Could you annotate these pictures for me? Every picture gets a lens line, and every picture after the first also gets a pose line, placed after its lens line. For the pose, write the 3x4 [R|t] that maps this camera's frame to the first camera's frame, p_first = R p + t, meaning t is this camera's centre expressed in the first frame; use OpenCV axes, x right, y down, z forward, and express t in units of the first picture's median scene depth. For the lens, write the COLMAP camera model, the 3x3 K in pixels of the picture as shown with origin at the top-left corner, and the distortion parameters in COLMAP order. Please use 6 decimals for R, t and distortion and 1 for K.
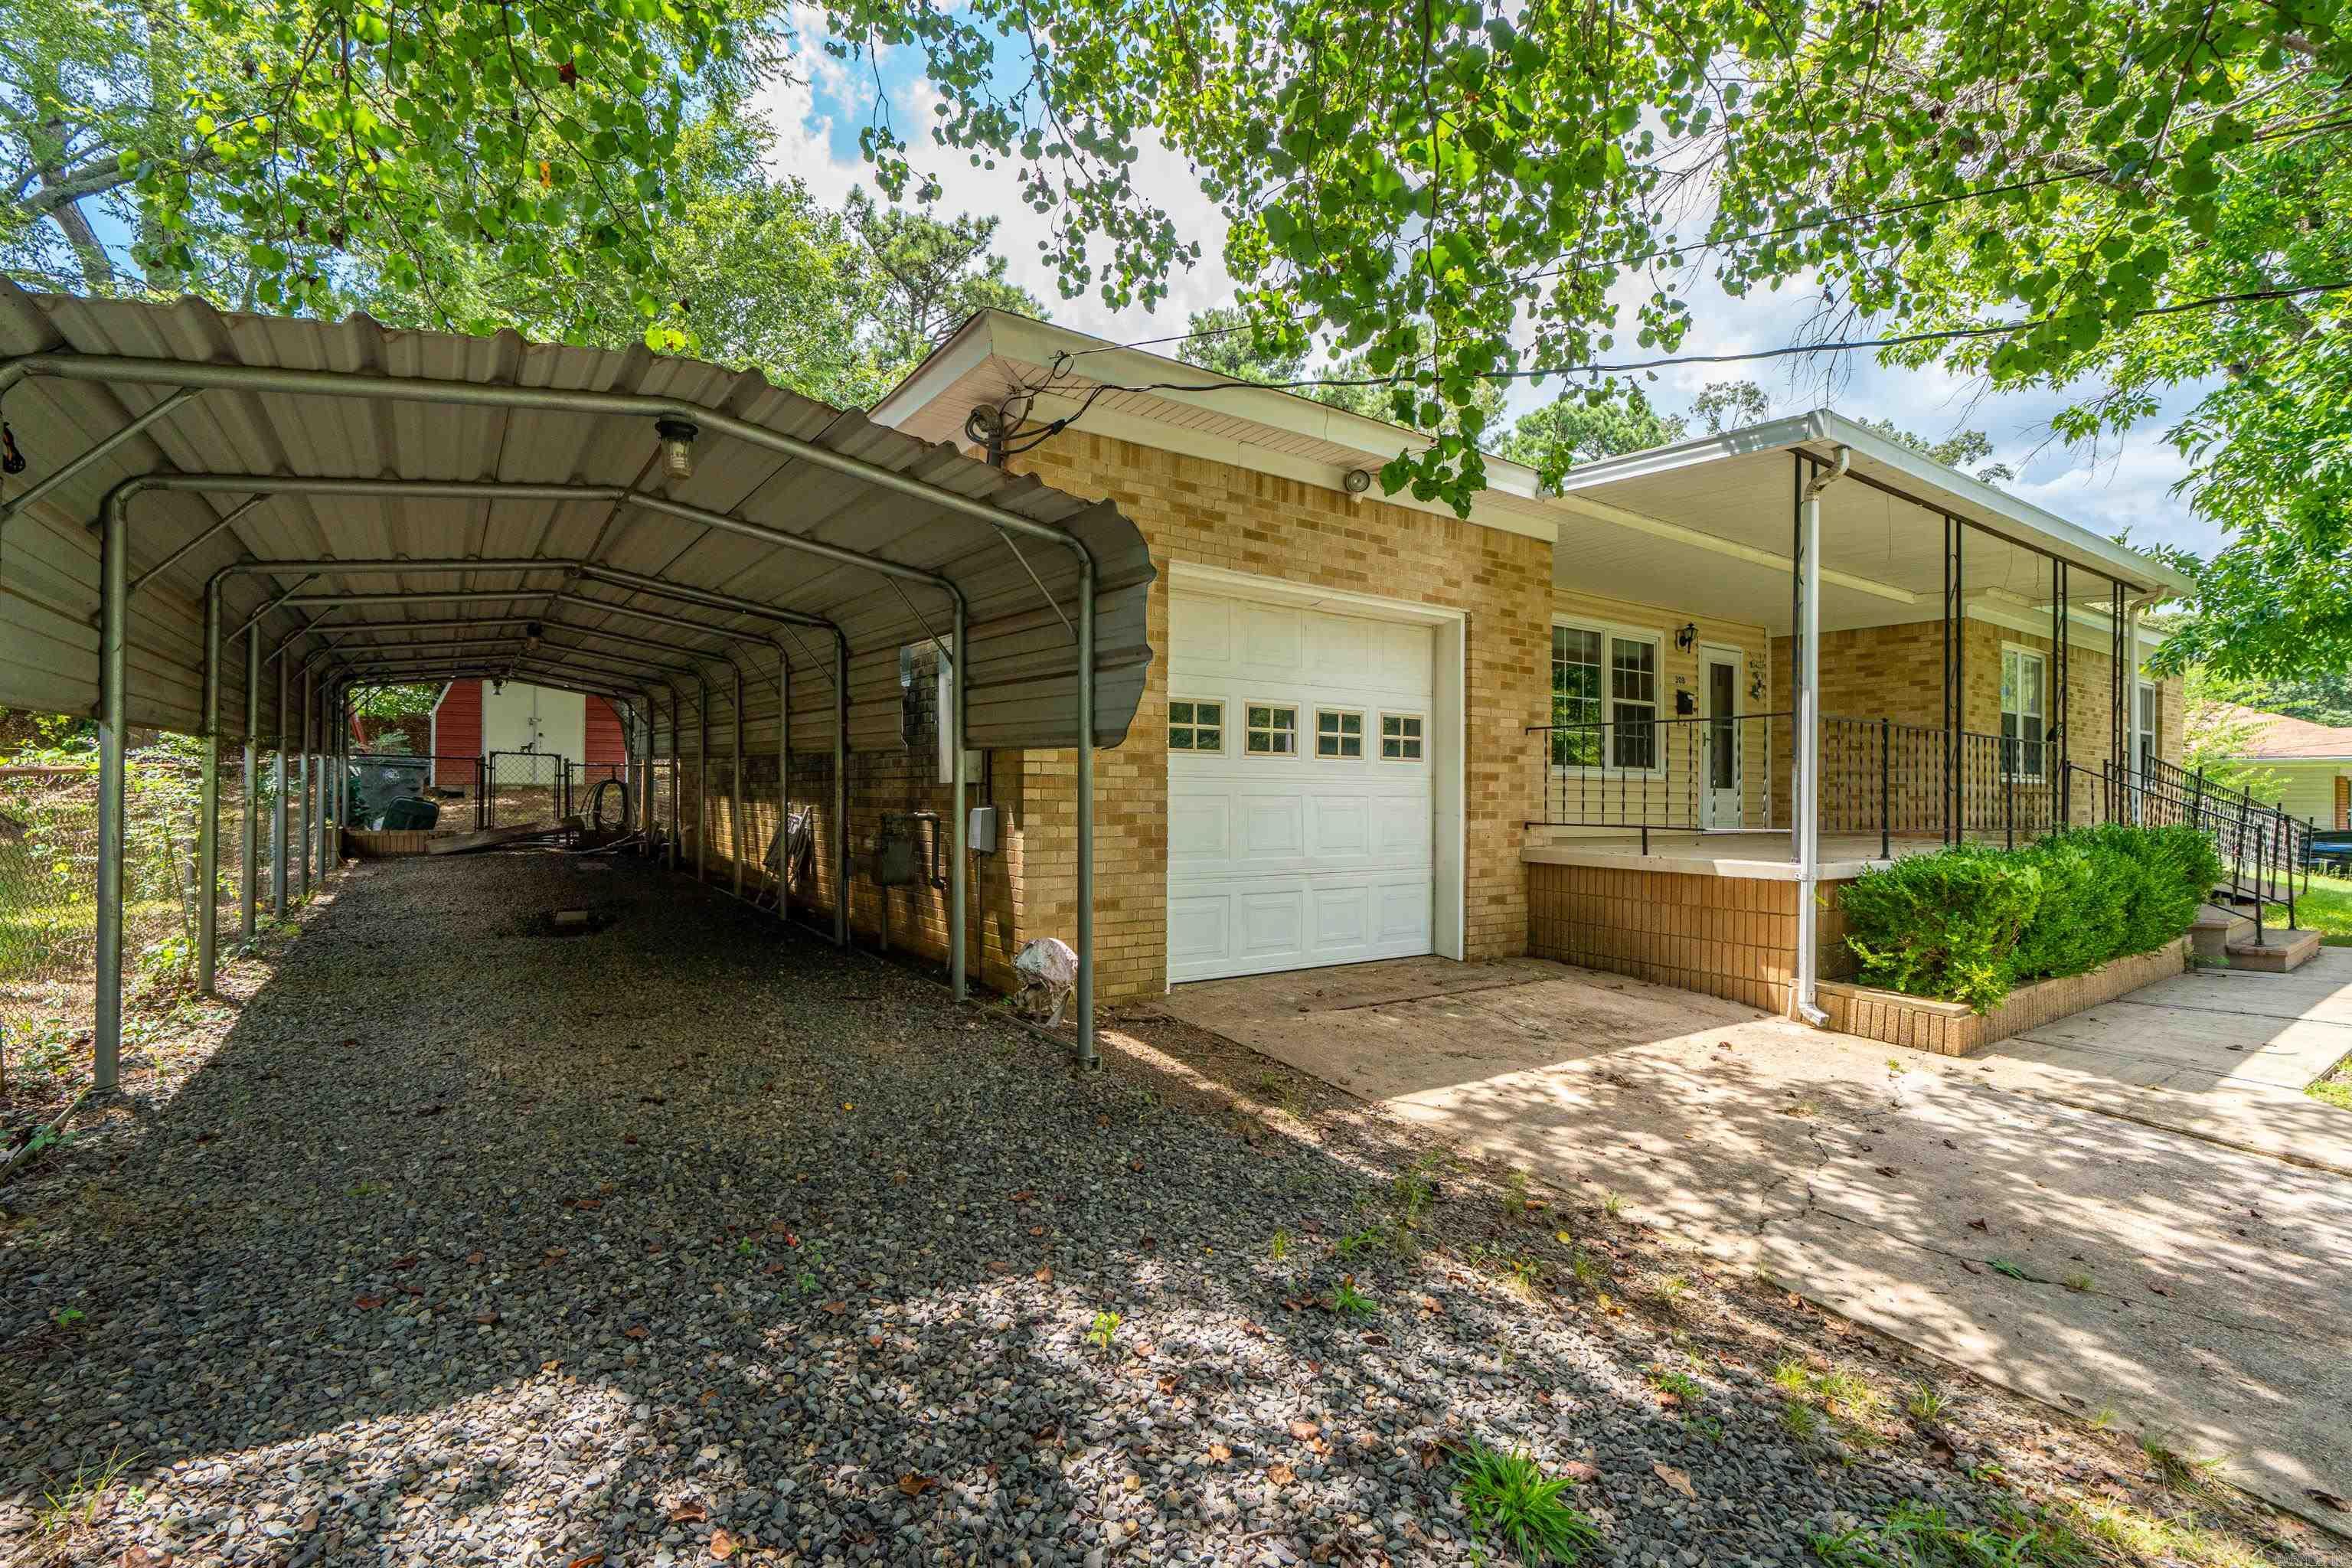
lens RADIAL K [[1060.4, 0, 1152.1], [0, 1060.4, 779.5], [0, 0, 1]] dist [-0.007597, 0.002899]
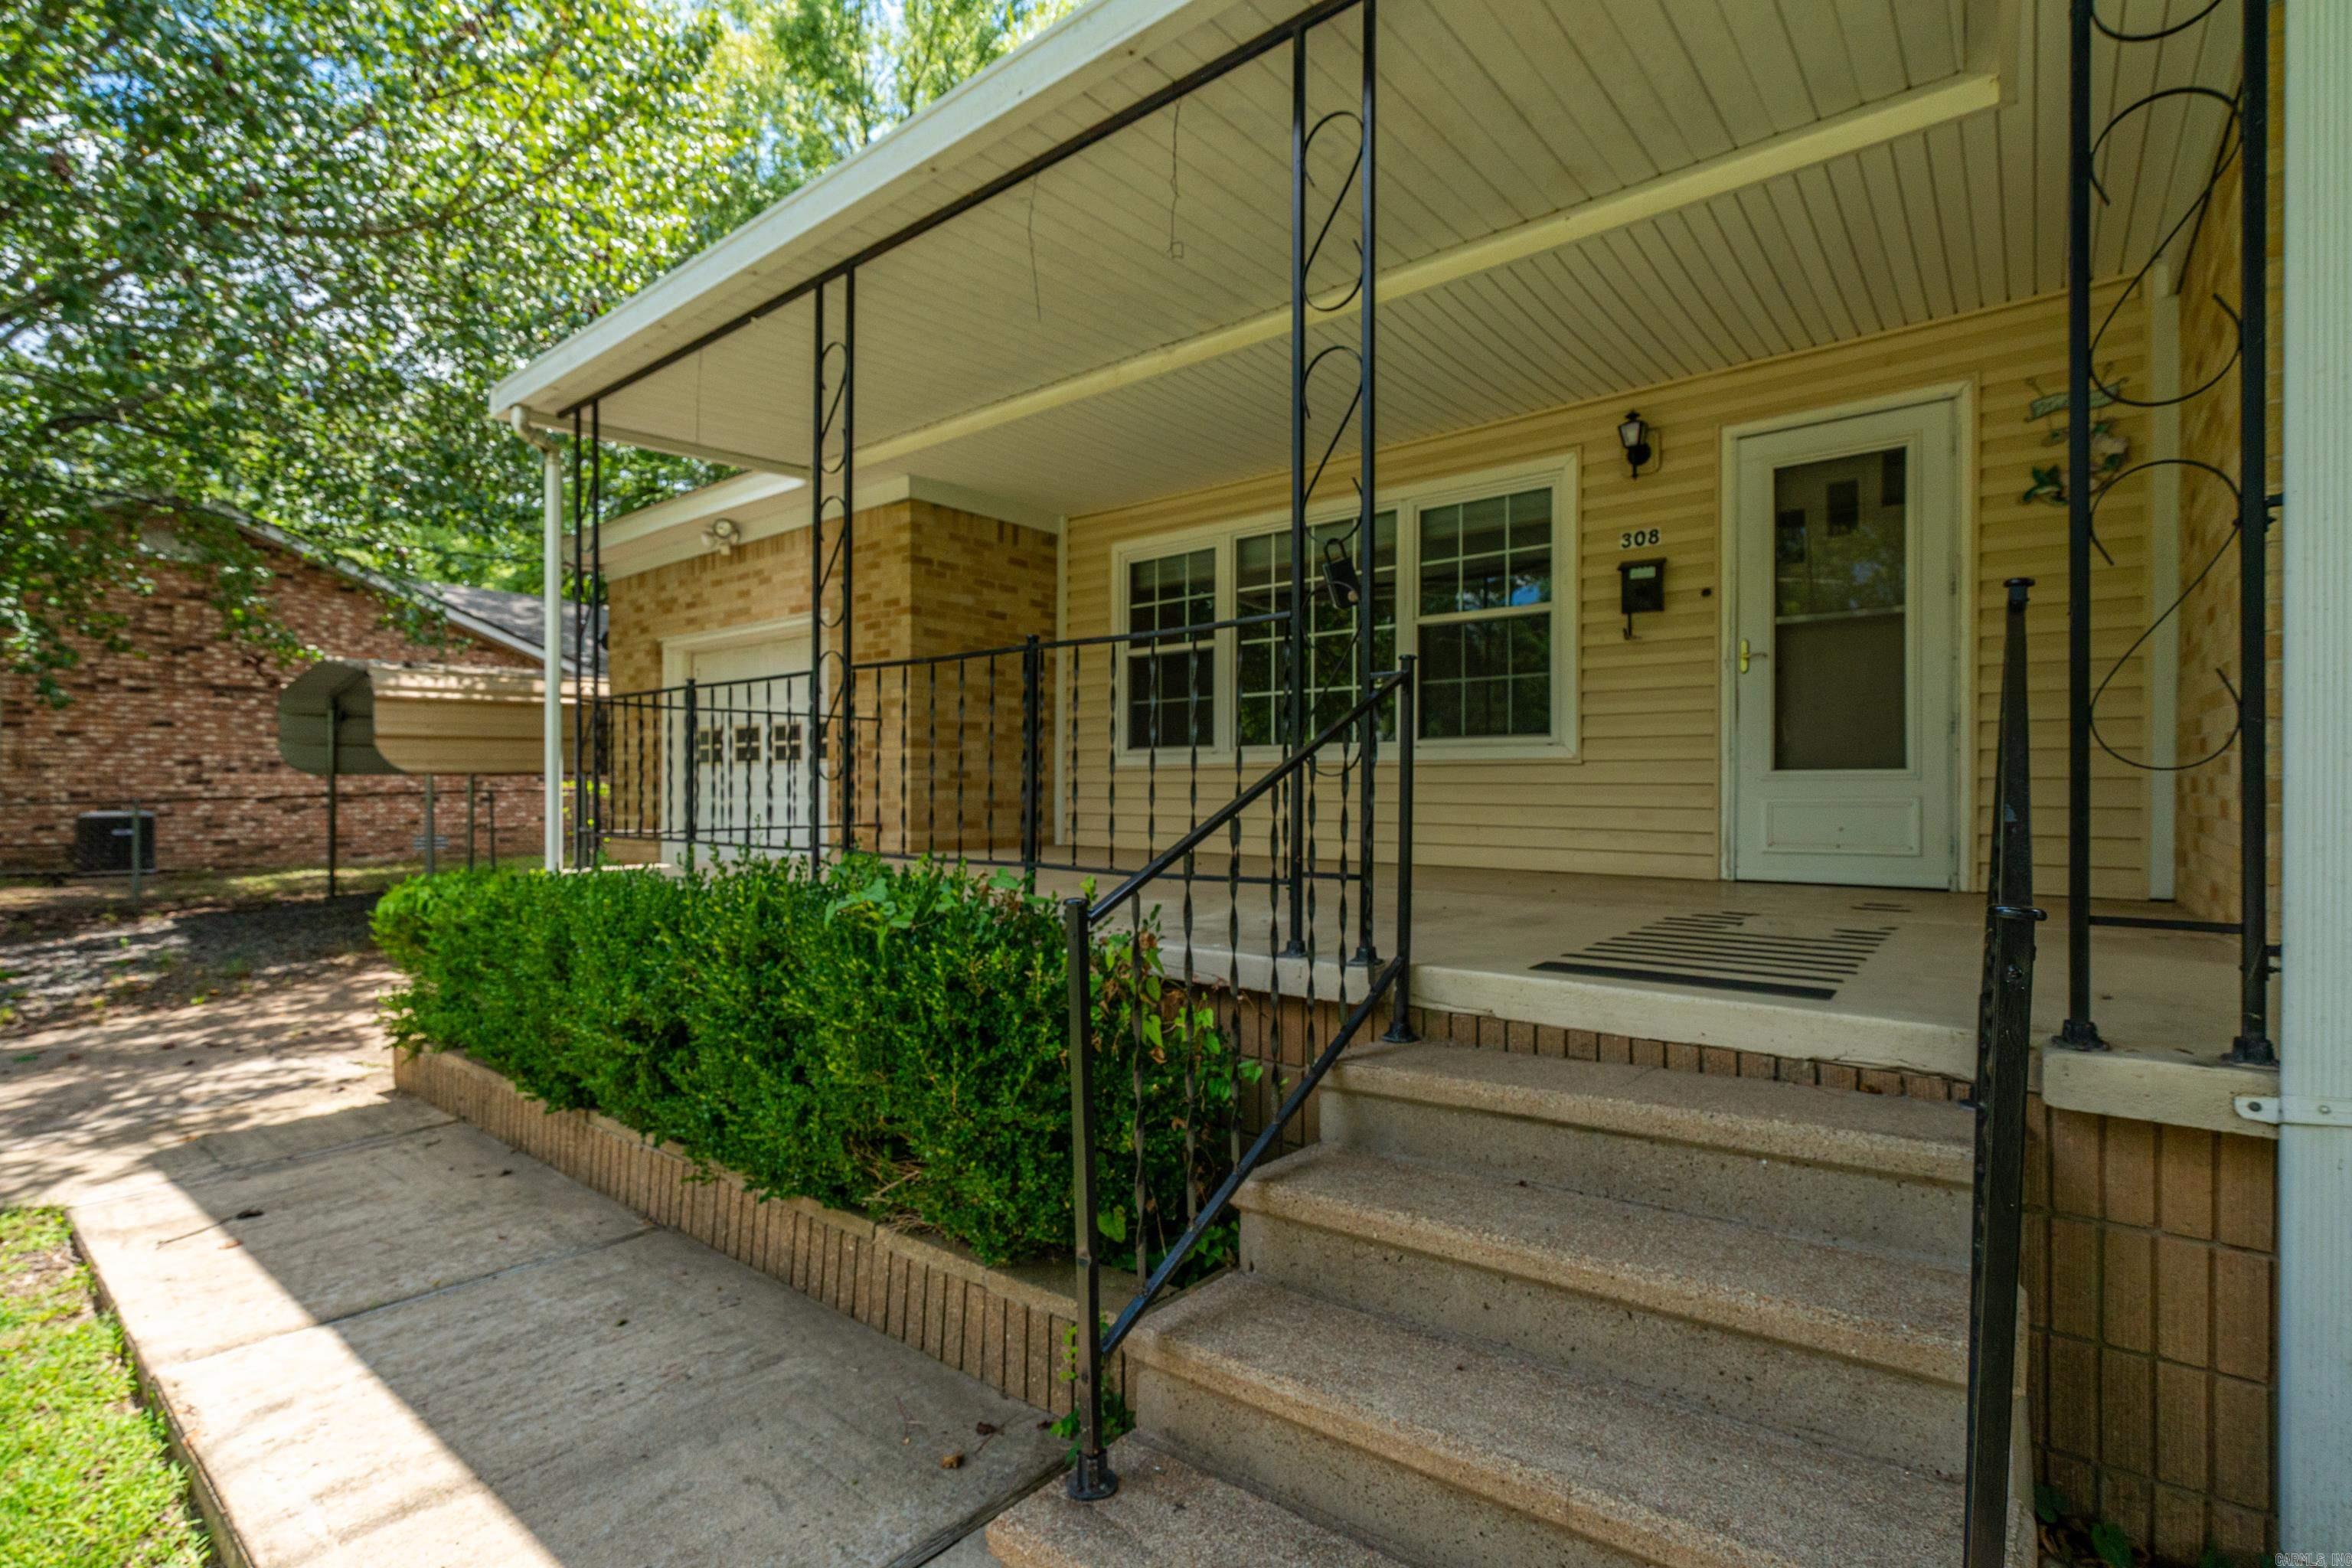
lens RADIAL K [[1060.4, 0, 1169.4], [0, 1060.4, 785.1], [0, 0, 1]] dist [-0.007597, 0.002899]
pose [[0.280166, -0.010098, -0.959899, 1.667621], [0.019326, 0.999801, -0.004877, 0.022179], [0.959757, -0.017185, 0.280305, 1.267051]]
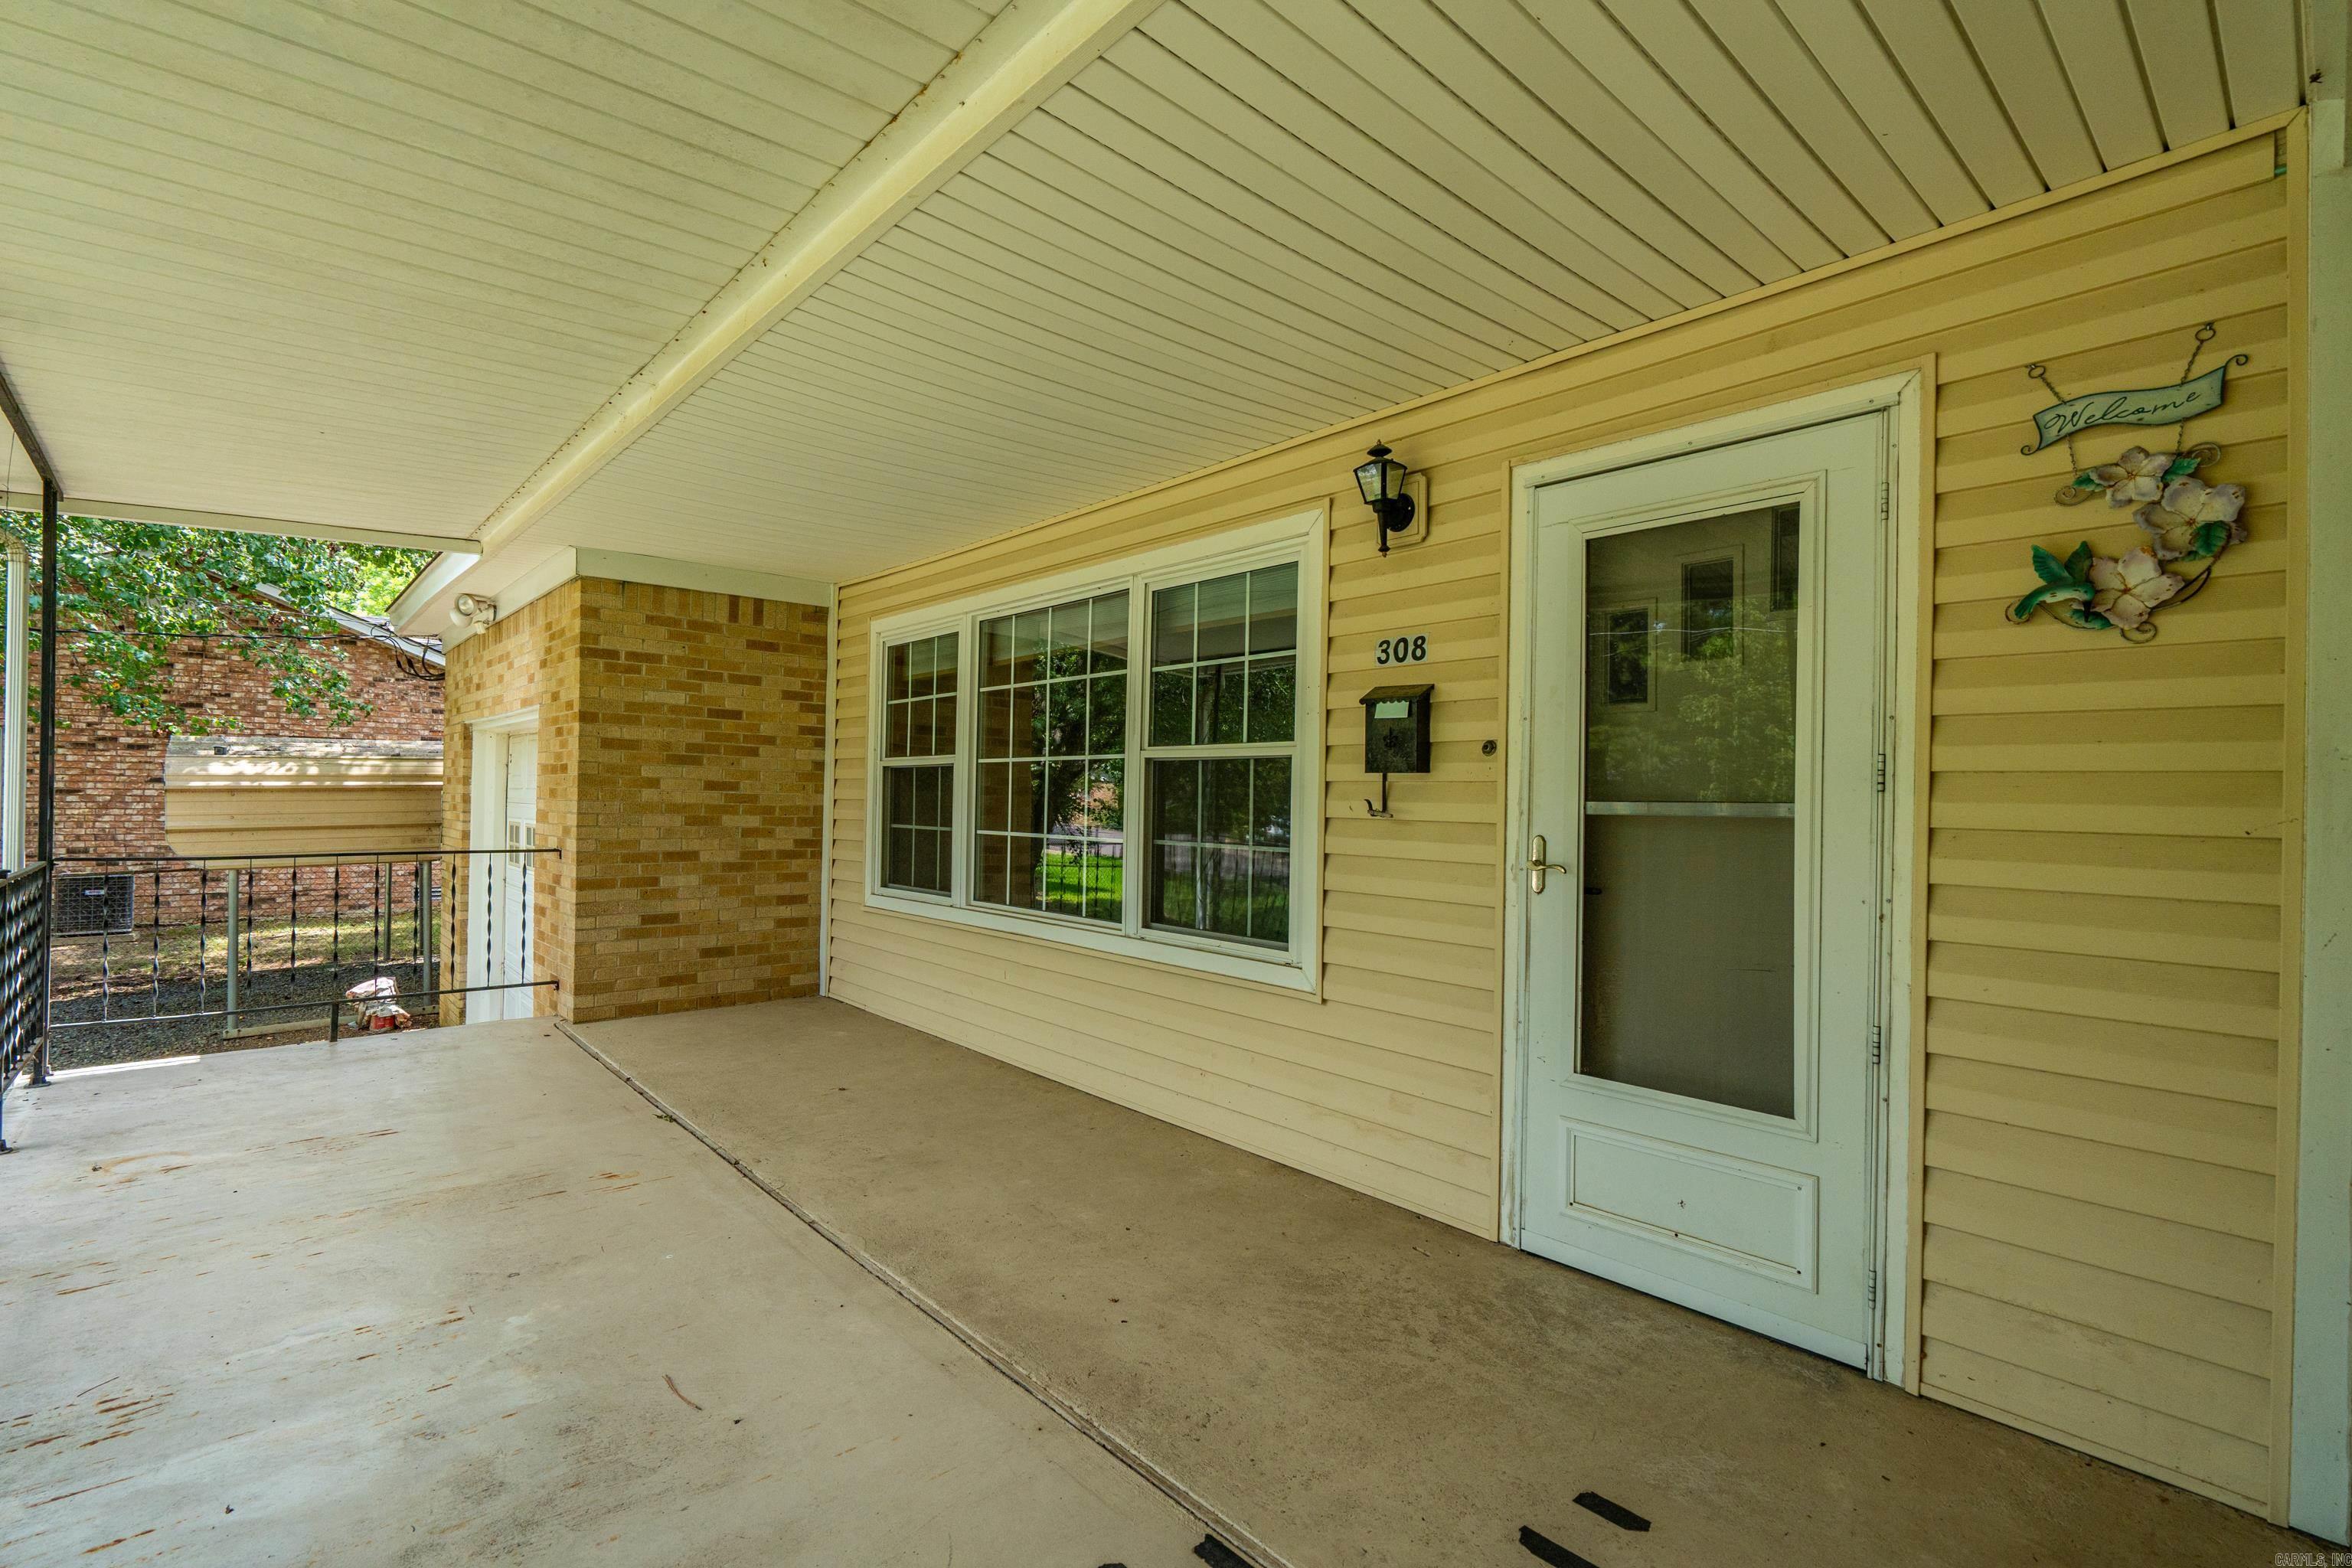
lens RADIAL K [[1060.4, 0, 1163.8], [0, 1060.4, 786.1], [0, 0, 1]] dist [-0.007597, 0.002899]
pose [[0.127690, -0.015676, -0.991690, 1.454565], [0.004833, 0.999873, -0.015183, -0.101550], [0.991802, -0.002854, 0.127750, 1.699520]]
